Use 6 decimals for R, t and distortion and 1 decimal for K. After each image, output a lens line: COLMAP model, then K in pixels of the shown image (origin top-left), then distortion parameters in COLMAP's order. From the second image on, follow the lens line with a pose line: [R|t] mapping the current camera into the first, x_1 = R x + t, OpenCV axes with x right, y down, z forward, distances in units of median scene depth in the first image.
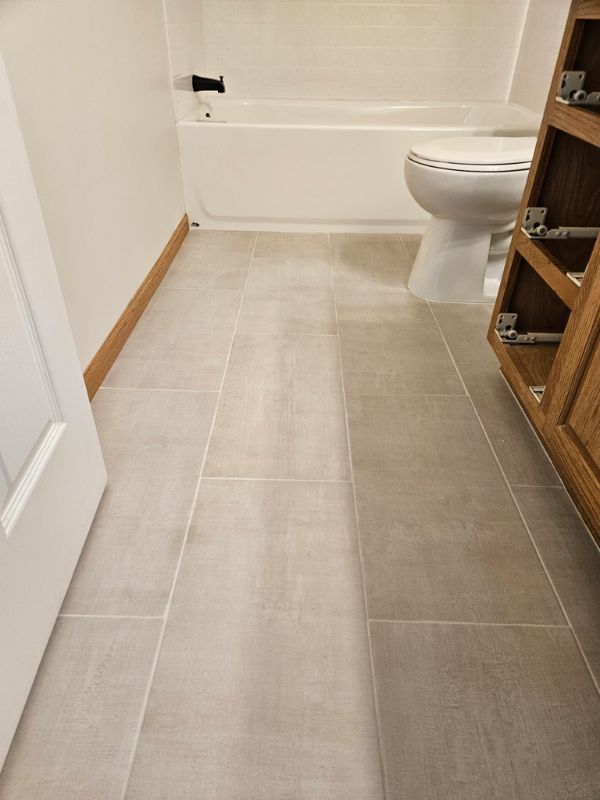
lens RADIAL K [[557.6, 0, 298.7], [0, 557.6, 400.7], [0, 0, 1]] dist [0.054257, -0.034955]
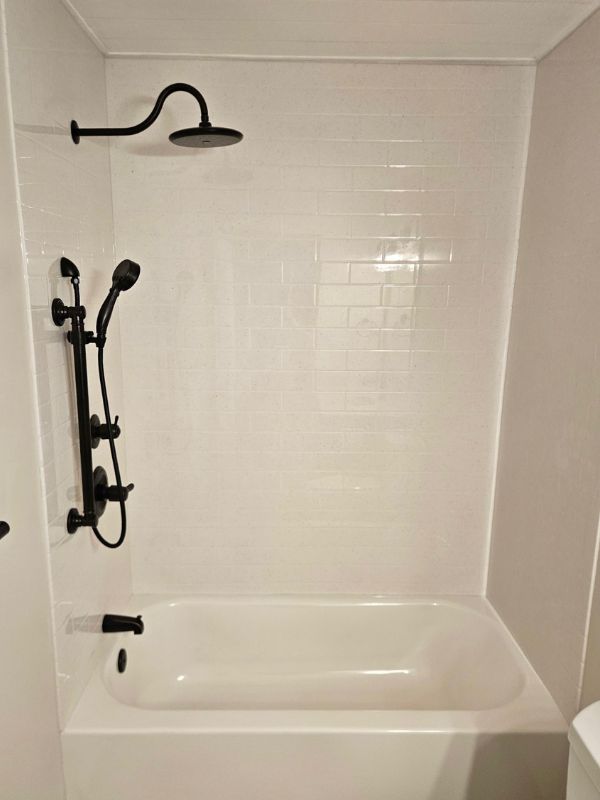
lens RADIAL K [[557.6, 0, 293.0], [0, 557.6, 401.4], [0, 0, 1]] dist [0.054257, -0.034955]
pose [[0.999492, -0.004885, 0.031493, 0.081728], [0.016936, 0.918515, -0.395024, -0.695601], [-0.026997, 0.395356, 0.918131, 0.153817]]
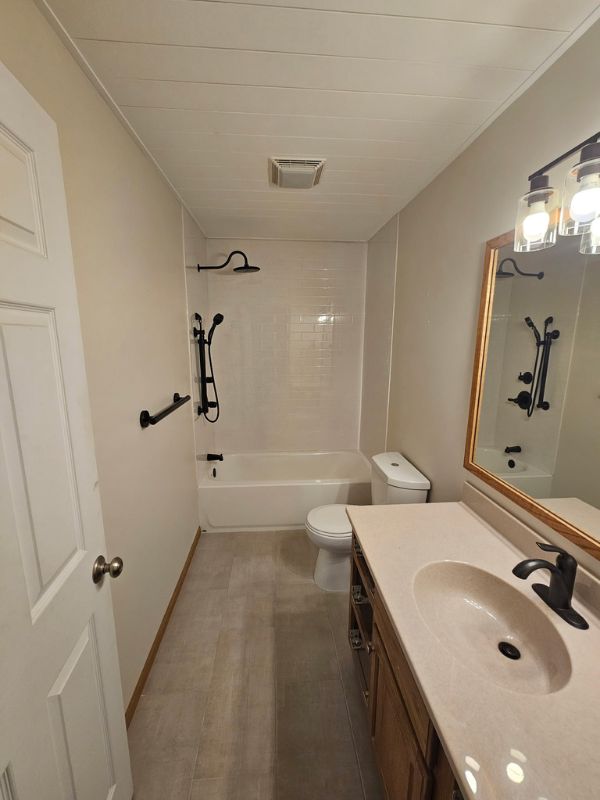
lens RADIAL K [[335.8, 0, 296.6], [0, 335.8, 400.7], [0, 0, 1]] dist [0.001911, -0.000445]
pose [[0.996385, -0.024697, 0.081280, 0.057457], [0.056469, 0.907366, -0.416532, -0.285147], [-0.063464, 0.419616, 0.905480, -0.297037]]
